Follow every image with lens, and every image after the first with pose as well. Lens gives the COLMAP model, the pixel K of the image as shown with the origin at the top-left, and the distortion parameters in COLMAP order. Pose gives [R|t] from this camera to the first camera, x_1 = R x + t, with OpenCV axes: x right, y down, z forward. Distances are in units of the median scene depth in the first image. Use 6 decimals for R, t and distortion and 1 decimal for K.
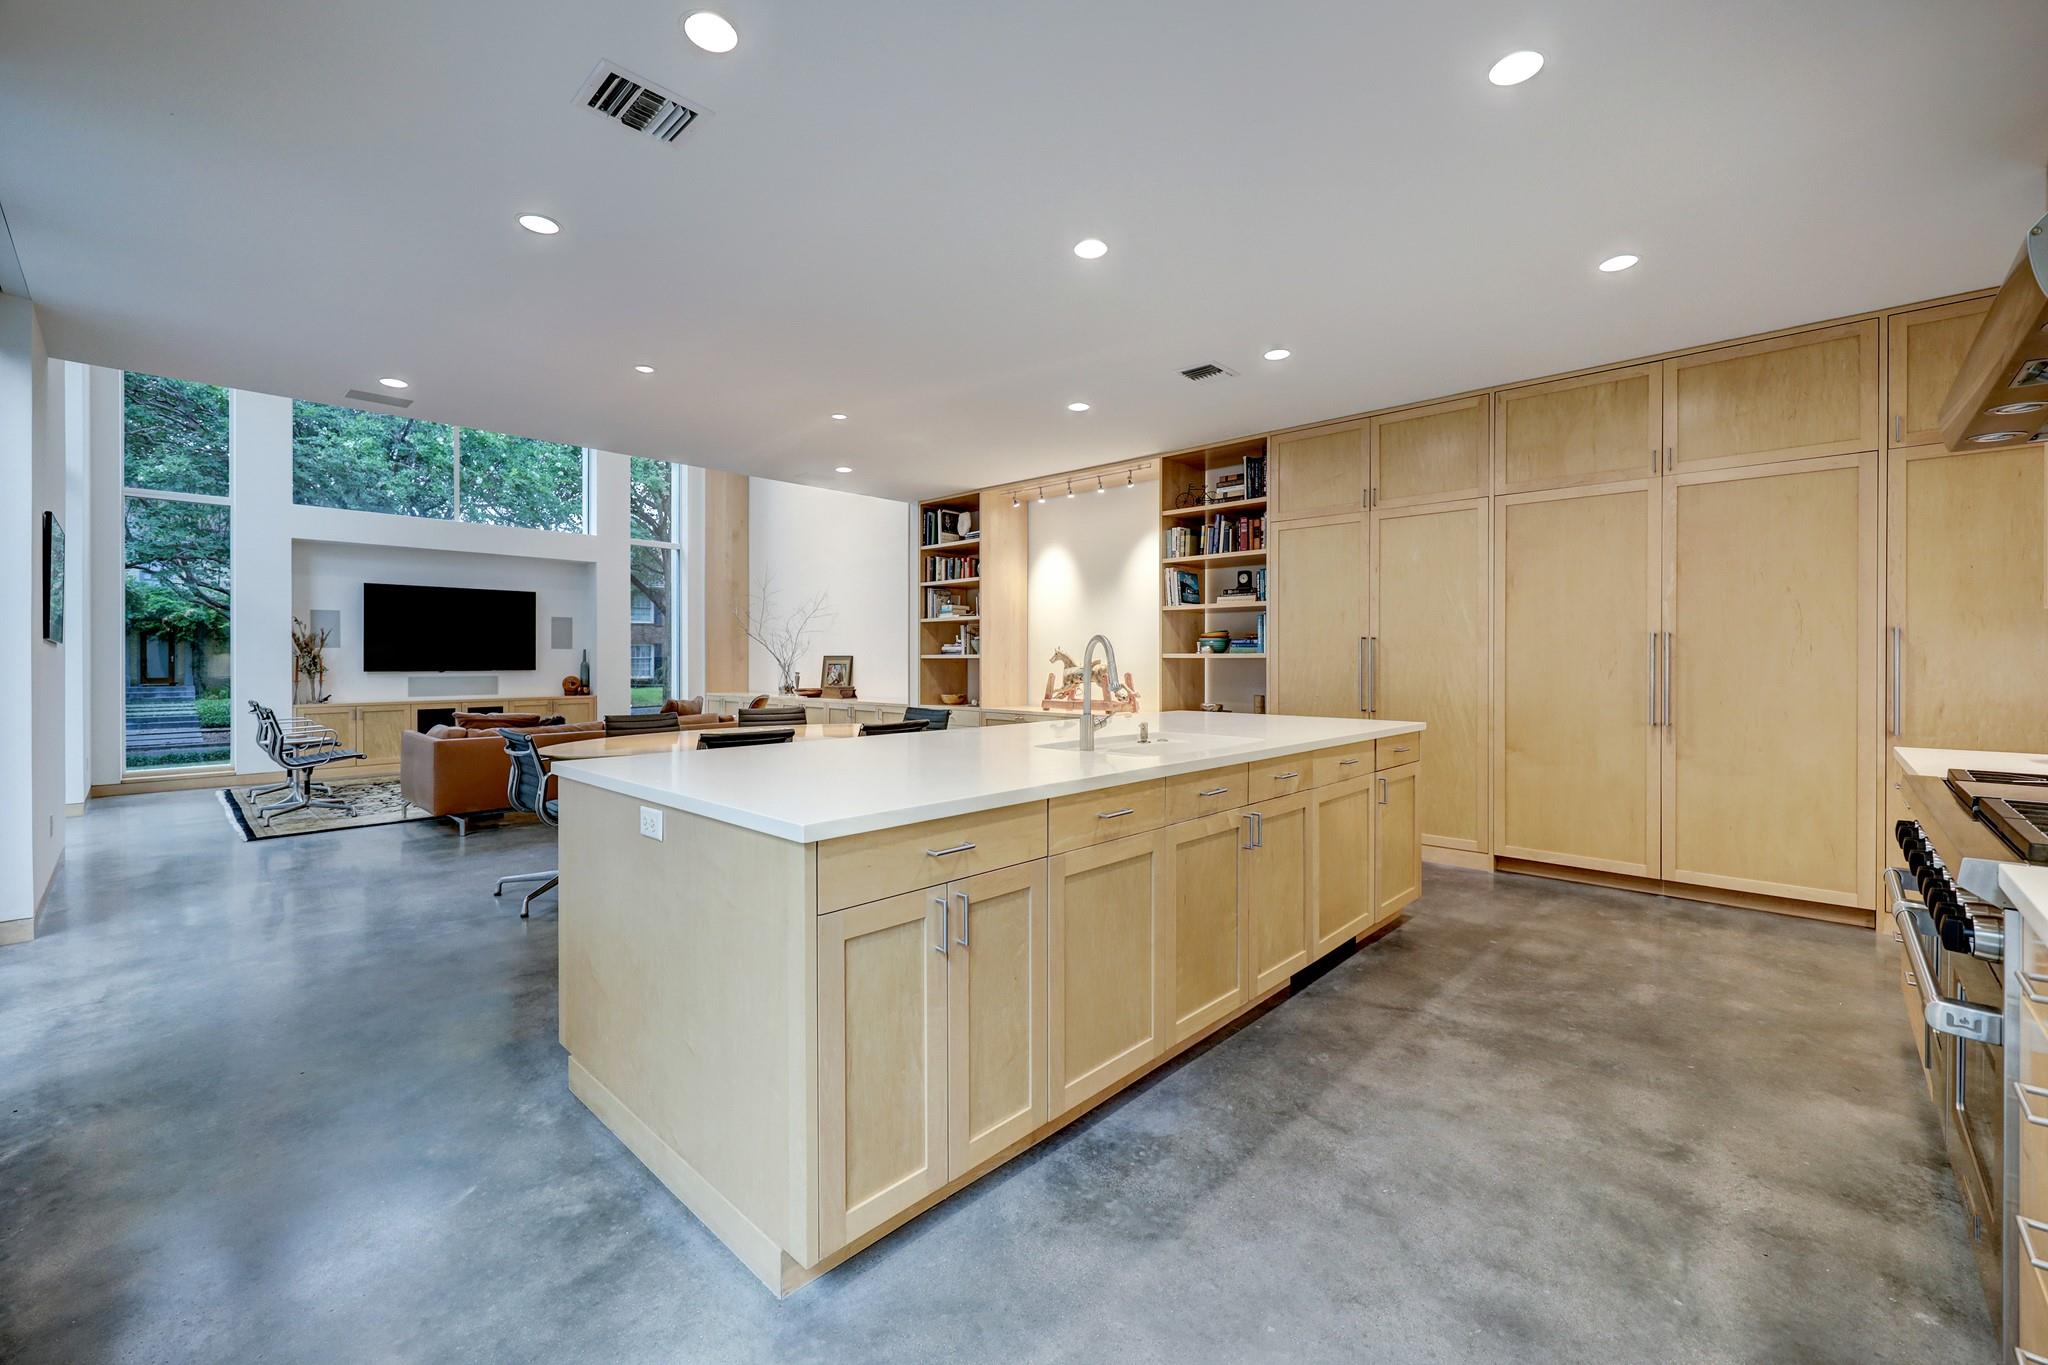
lens RADIAL K [[836.4, 0, 1040.5], [0, 836.4, 658.2], [0, 0, 1]] dist [-0.008226, -0.000004]
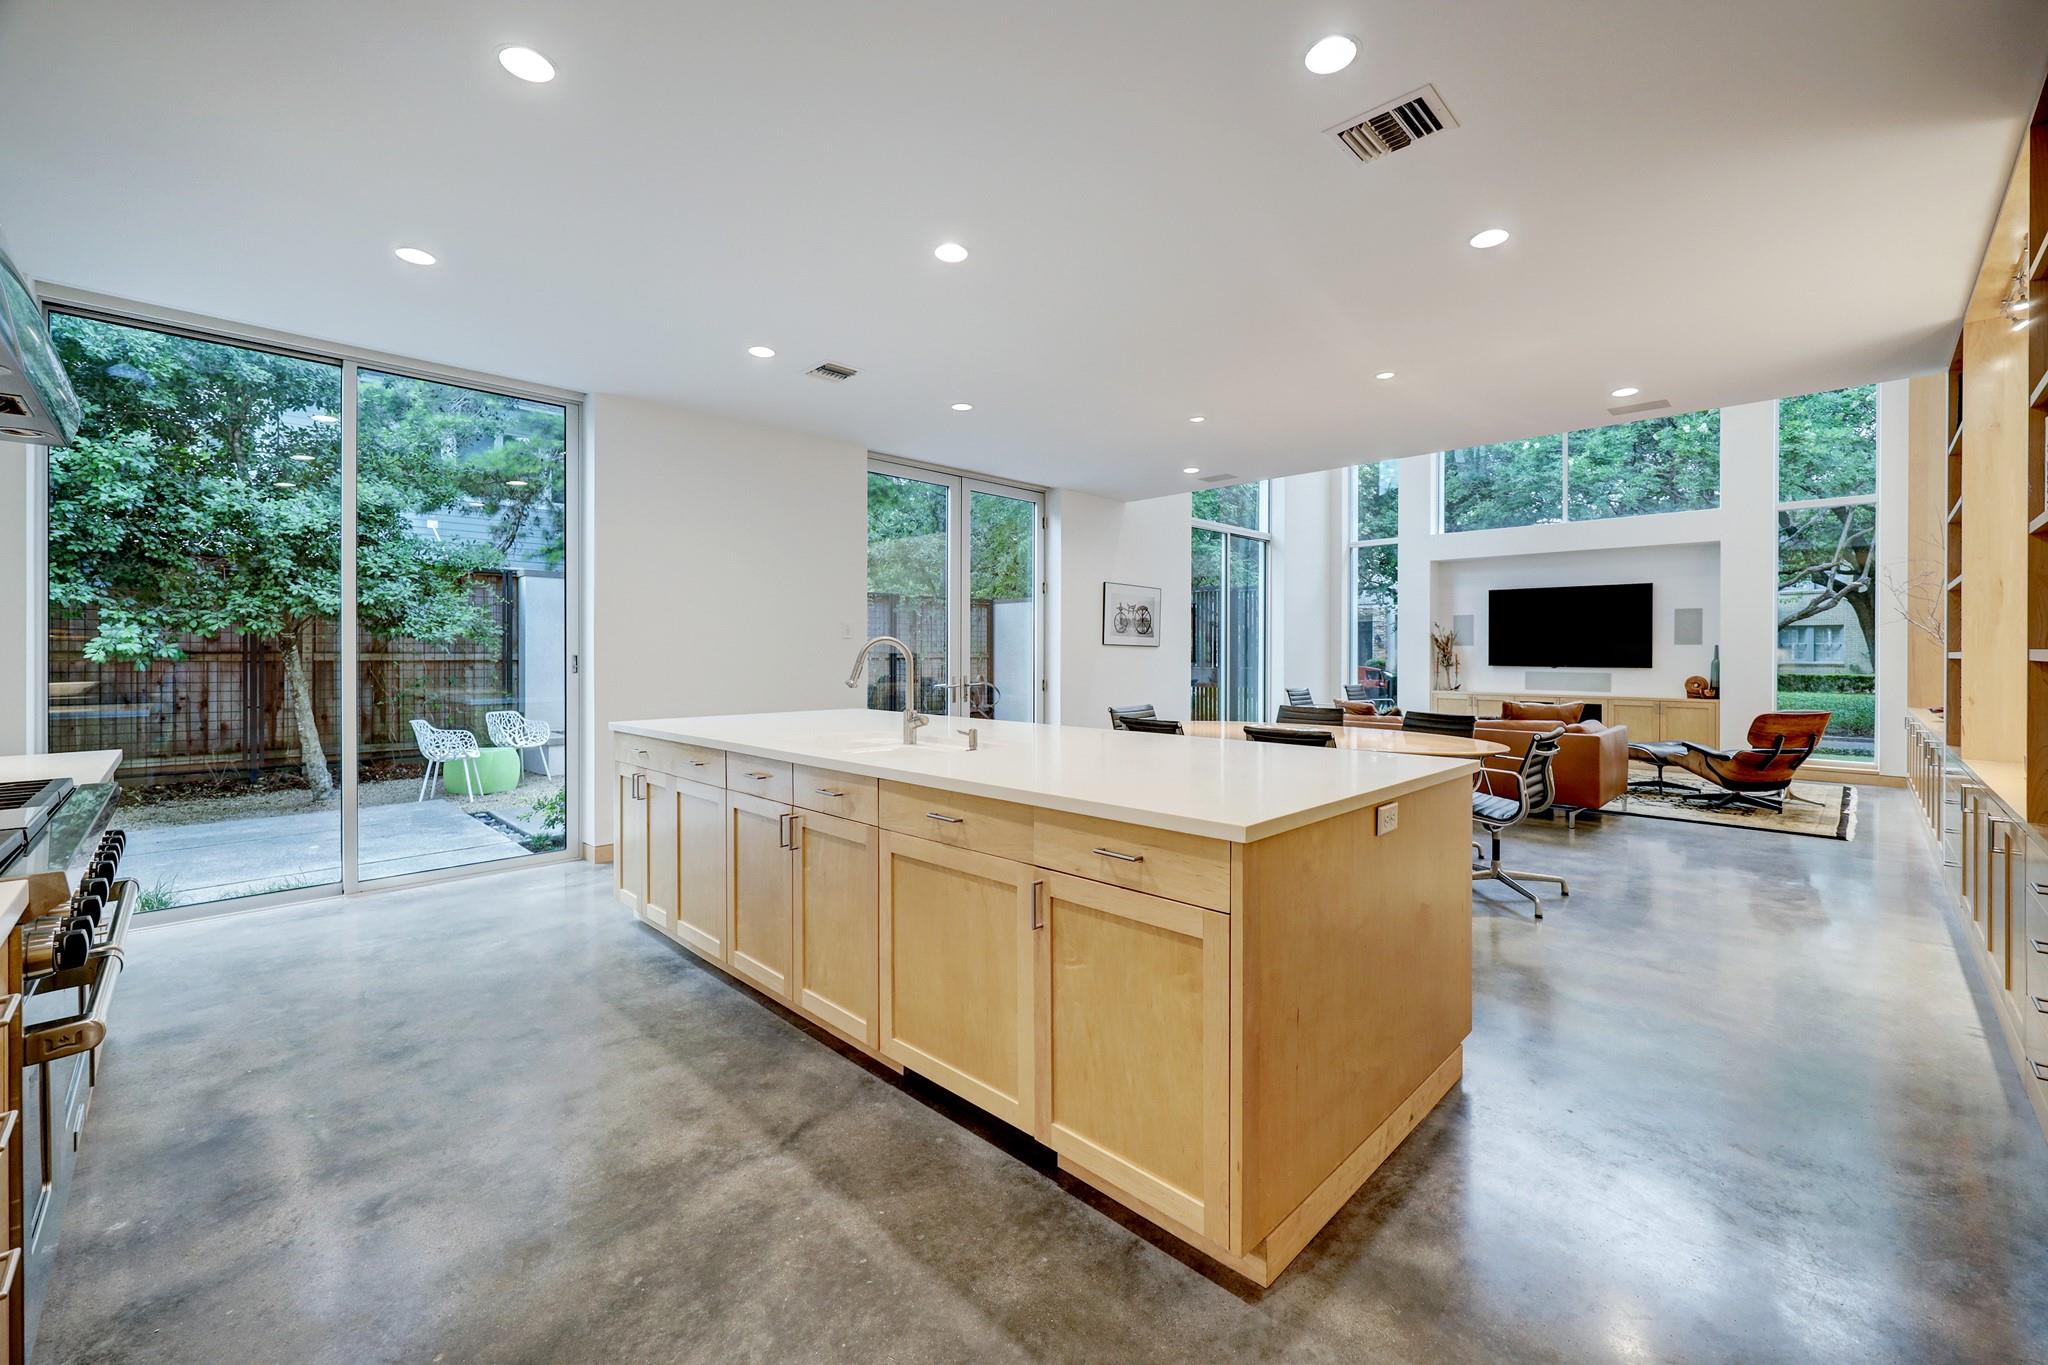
lens RADIAL K [[836.4, 0, 1040.5], [0, 836.4, 658.2], [0, 0, 1]] dist [-0.008226, -0.000004]
pose [[-0.024617, 0.007978, -0.999665, 1.195361], [-0.000684, 0.999968, 0.007998, -0.012387], [0.999697, 0.000881, -0.024611, 1.268539]]
